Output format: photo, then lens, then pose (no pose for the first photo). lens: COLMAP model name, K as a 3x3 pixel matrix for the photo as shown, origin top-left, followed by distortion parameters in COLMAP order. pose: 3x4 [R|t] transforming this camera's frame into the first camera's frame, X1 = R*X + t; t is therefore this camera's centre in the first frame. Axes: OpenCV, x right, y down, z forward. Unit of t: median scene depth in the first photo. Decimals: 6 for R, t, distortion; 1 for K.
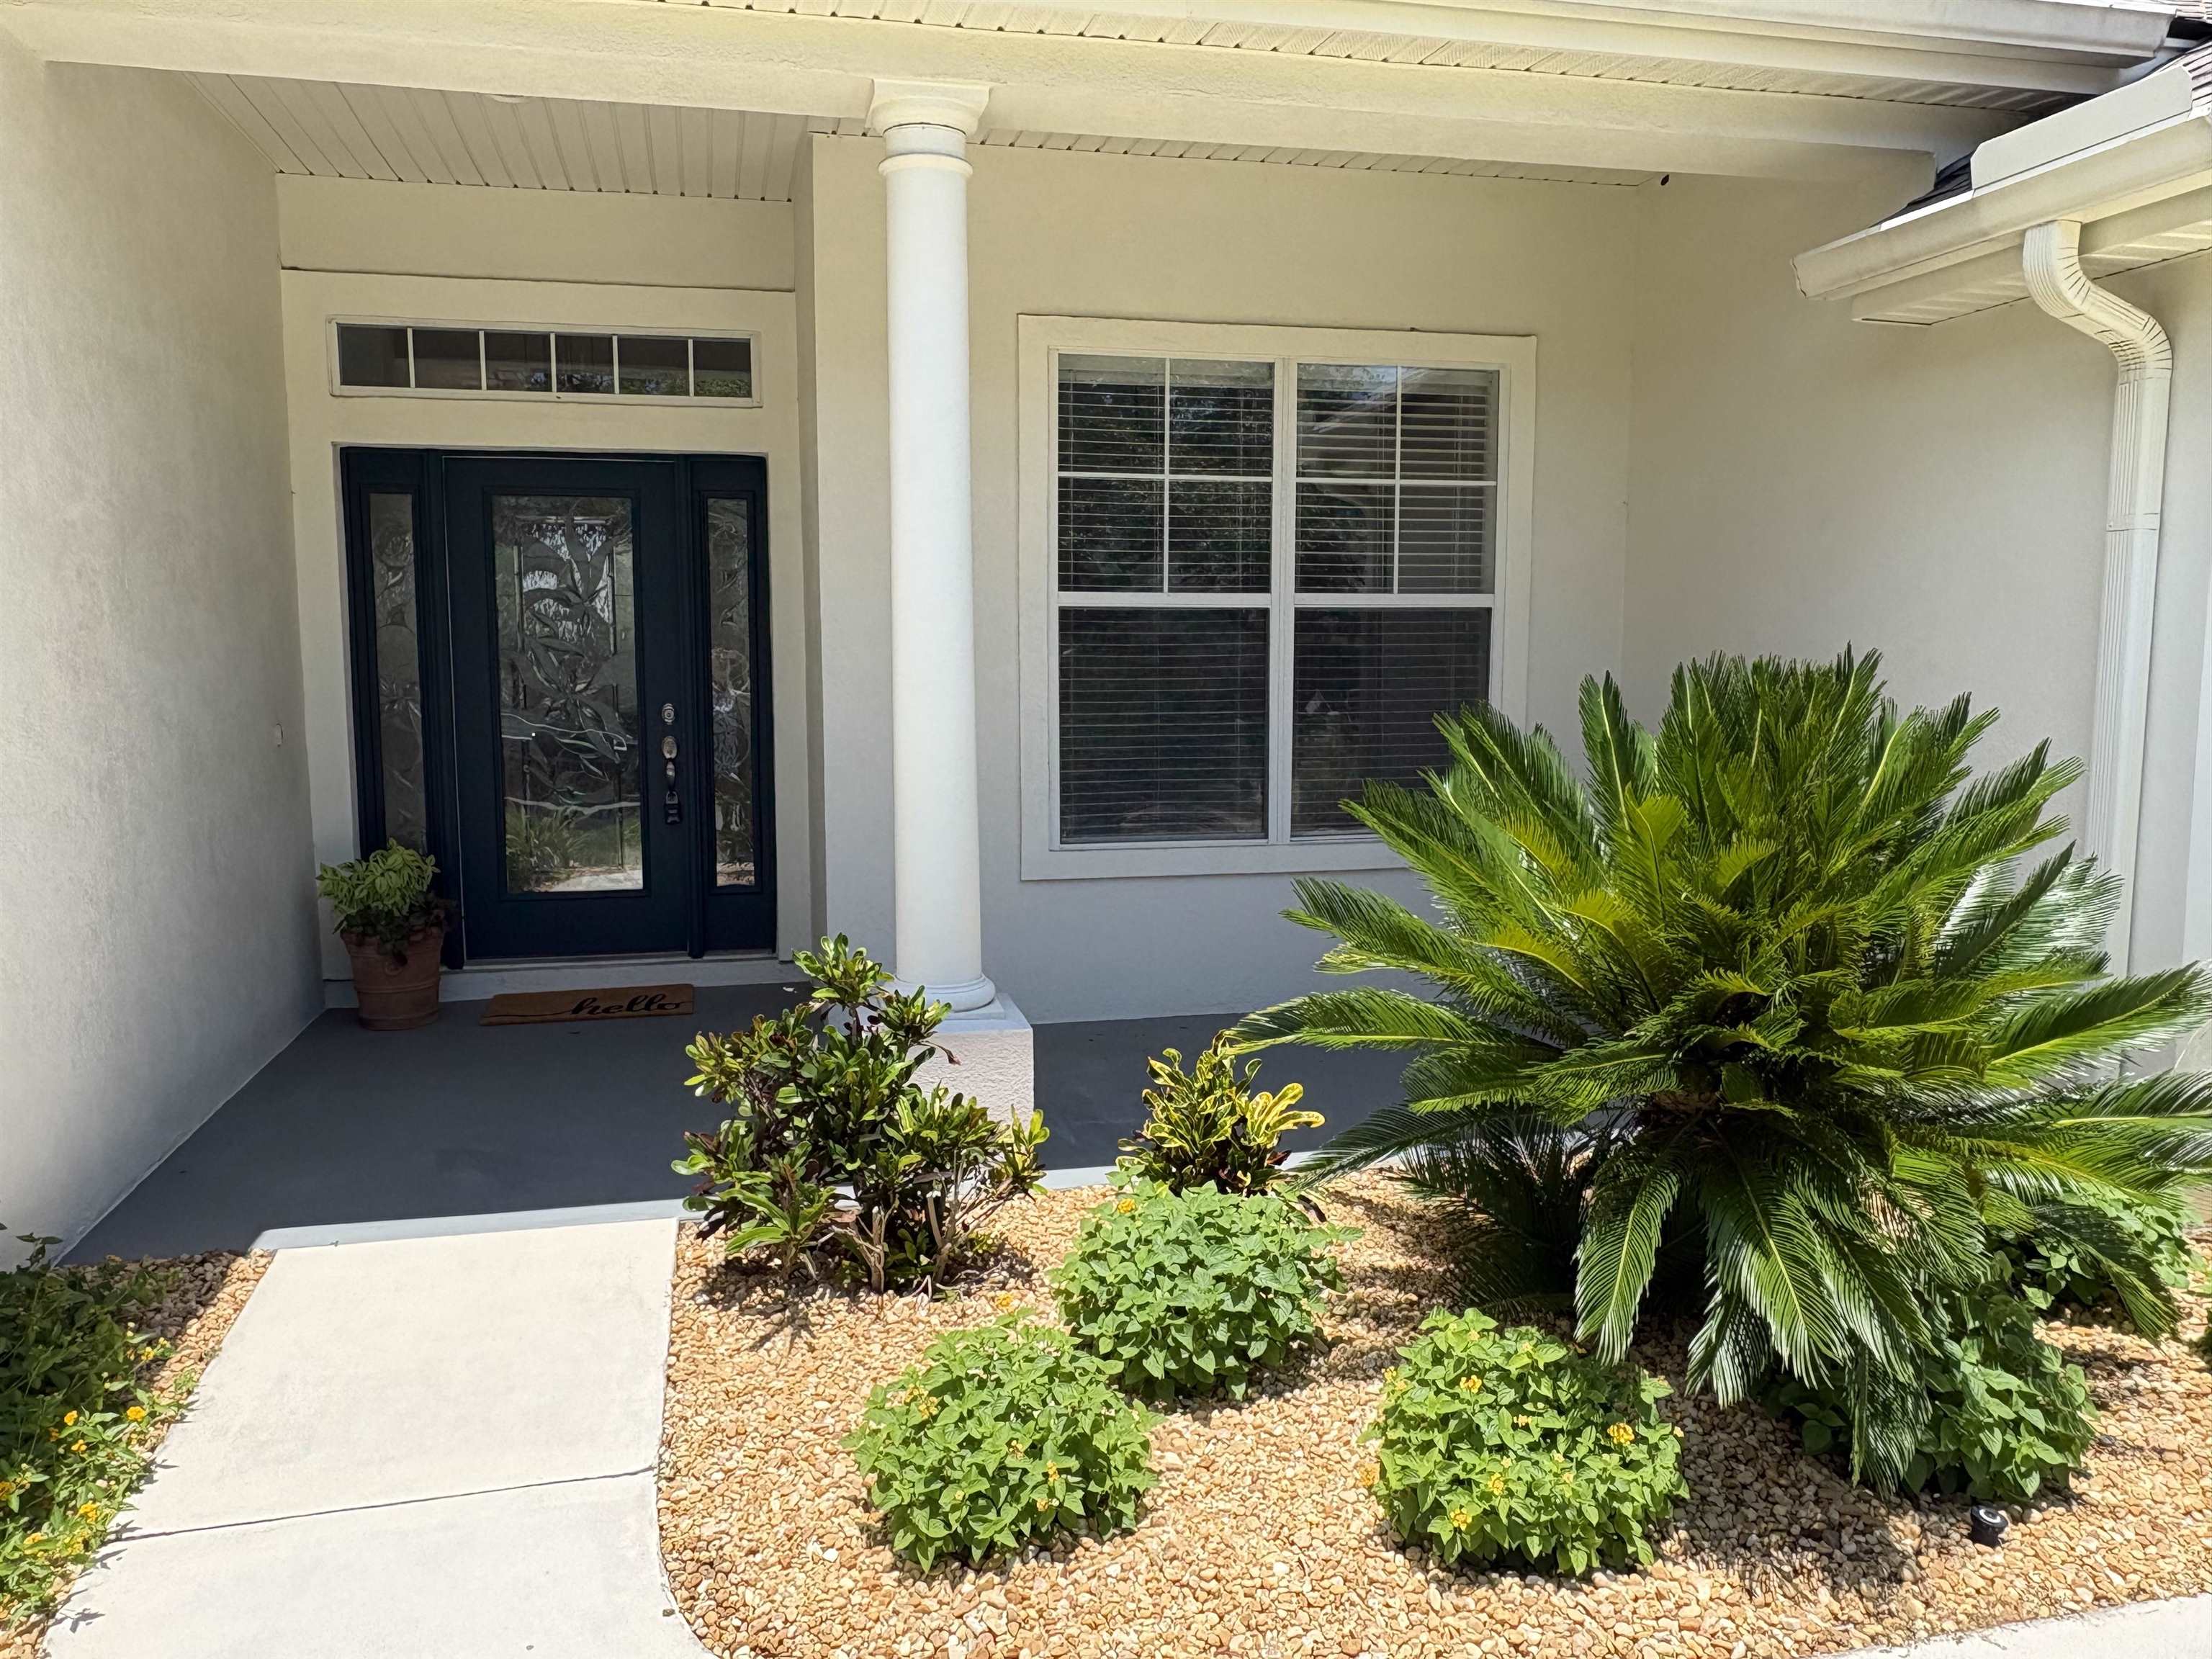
lens RADIAL K [[1675.4, 0, 1100.8], [0, 1675.4, 836.1], [0, 0, 1]] dist [-0.012592, -0.004540]
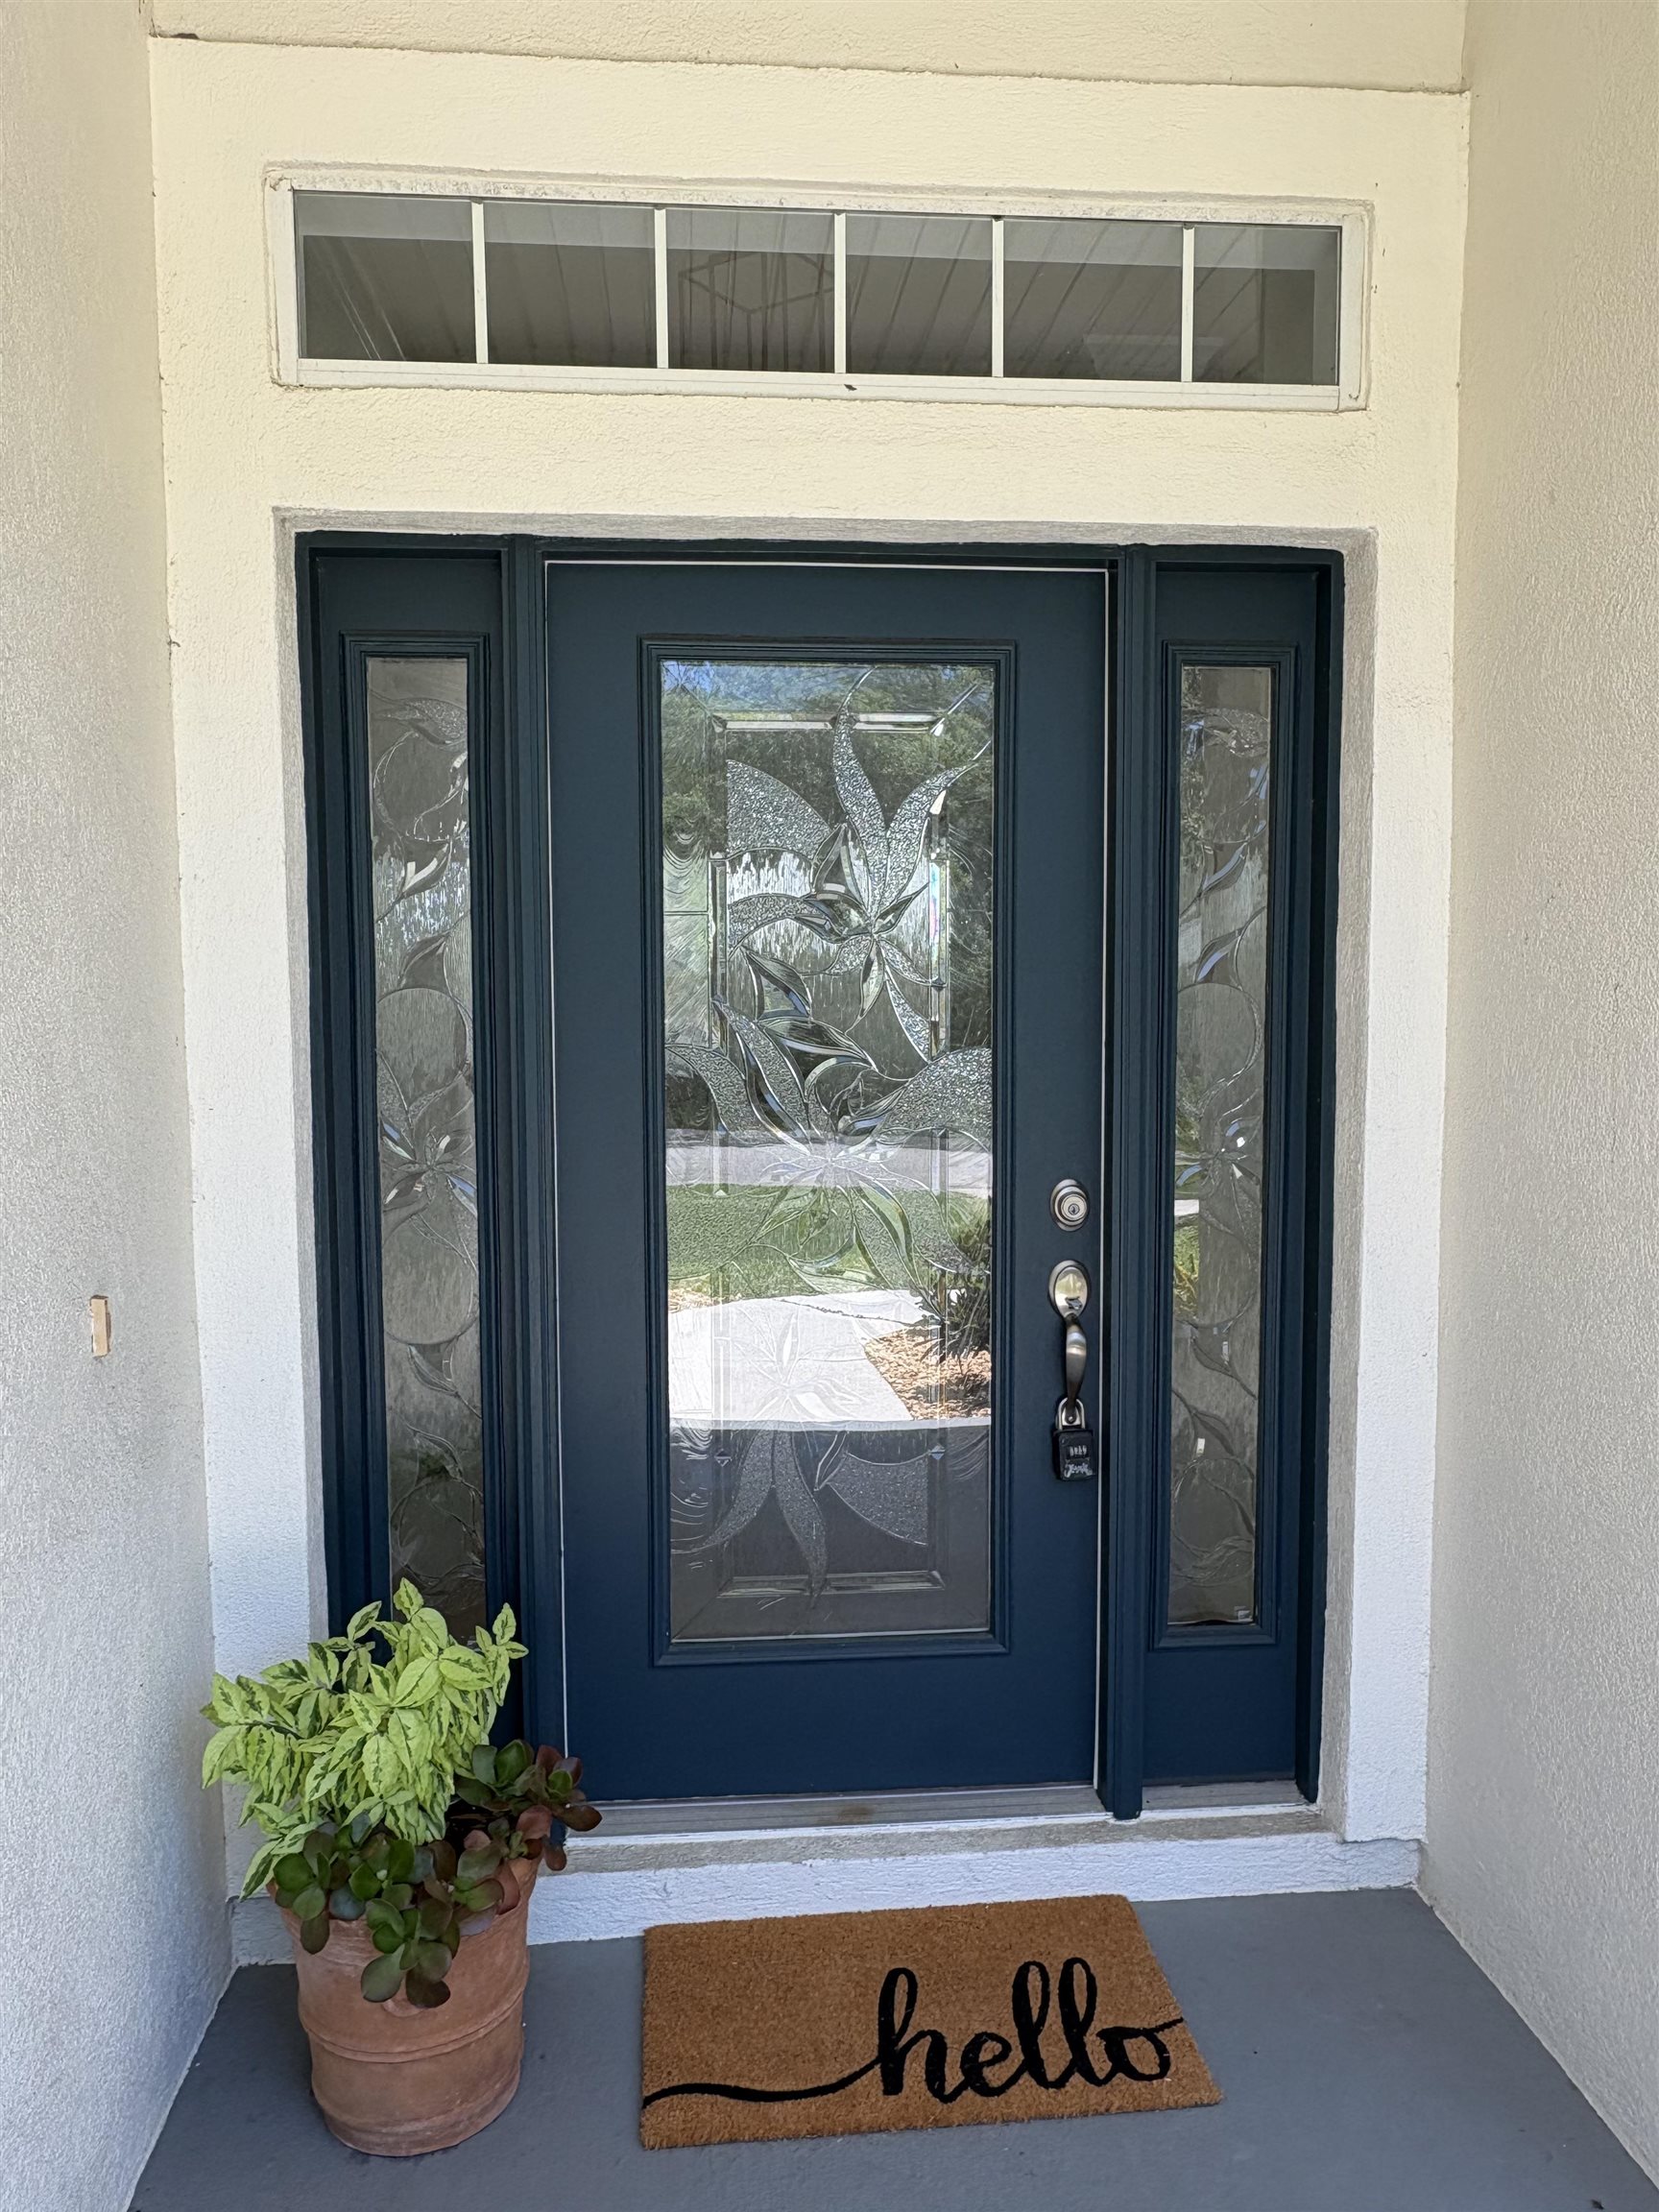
lens RADIAL K [[1675.4, 0, 834.9], [0, 1675.4, 1103.3], [0, 0, 1]] dist [-0.012592, -0.004540]
pose [[0.990348, 0.005944, -0.138478, -0.269498], [-0.010701, 0.999377, -0.033637, -0.086310], [0.138192, 0.034795, 0.989794, 0.620012]]
